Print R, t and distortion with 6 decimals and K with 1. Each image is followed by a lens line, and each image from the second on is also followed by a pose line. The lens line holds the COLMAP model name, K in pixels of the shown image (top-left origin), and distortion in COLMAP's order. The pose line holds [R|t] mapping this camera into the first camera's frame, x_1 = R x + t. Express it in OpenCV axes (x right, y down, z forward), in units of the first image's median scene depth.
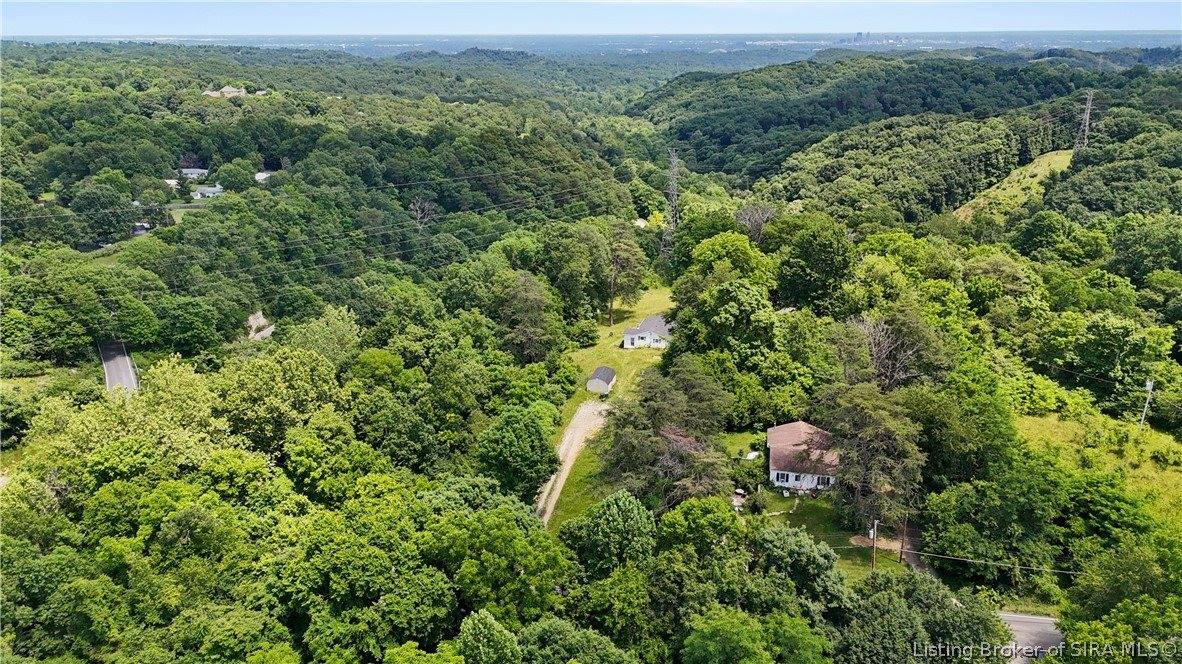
lens RADIAL K [[865.7, 0, 596.5], [0, 865.7, 335.6], [0, 0, 1]] dist [0.070315, -0.063218]
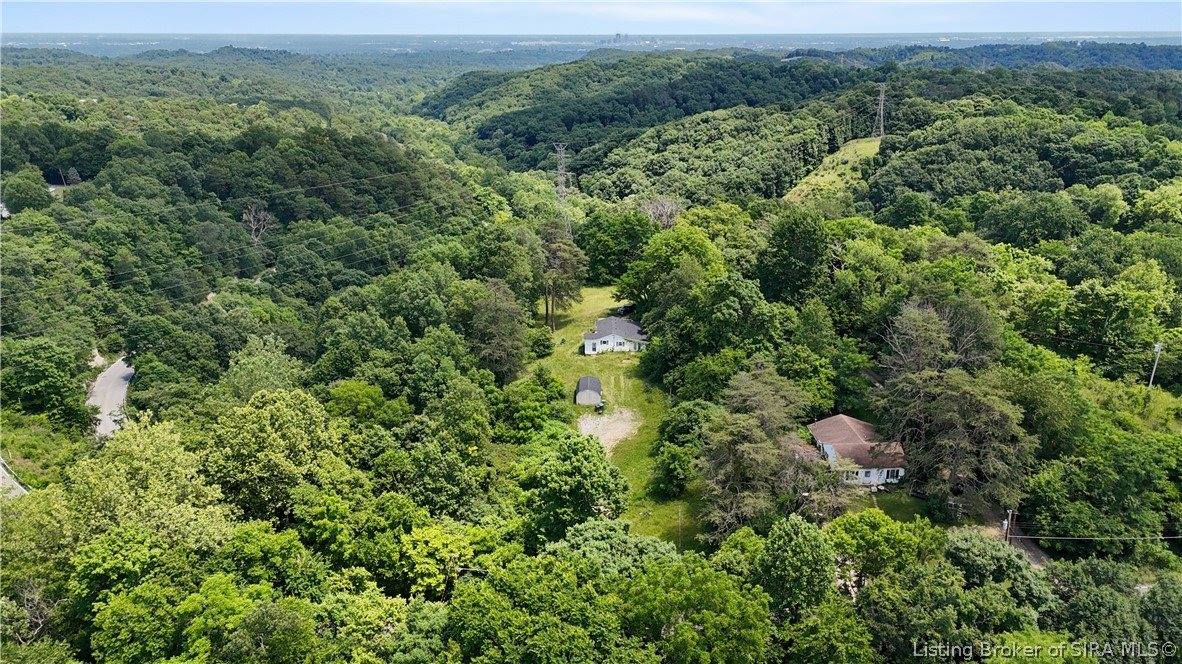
lens RADIAL K [[865.7, 0, 596.5], [0, 865.7, 335.6], [0, 0, 1]] dist [0.070315, -0.063218]
pose [[0.967749, -0.081279, 0.238443, -0.082032], [0.081346, 0.996640, 0.009578, -0.006489], [-0.238420, 0.010127, 0.971109, 0.040934]]
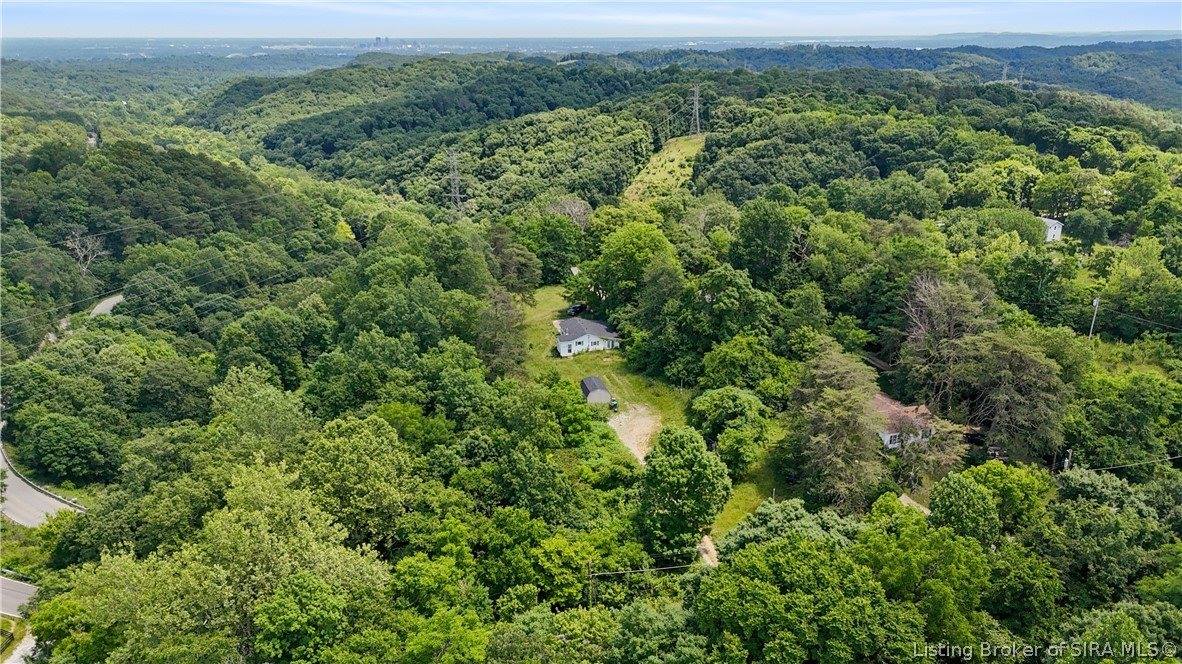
lens RADIAL K [[865.7, 0, 596.5], [0, 865.7, 335.6], [0, 0, 1]] dist [0.070315, -0.063218]
pose [[0.871949, -0.161078, 0.462341, -0.168235], [0.163431, 0.985924, 0.035272, -0.016243], [-0.461515, 0.044806, 0.886000, 0.070302]]
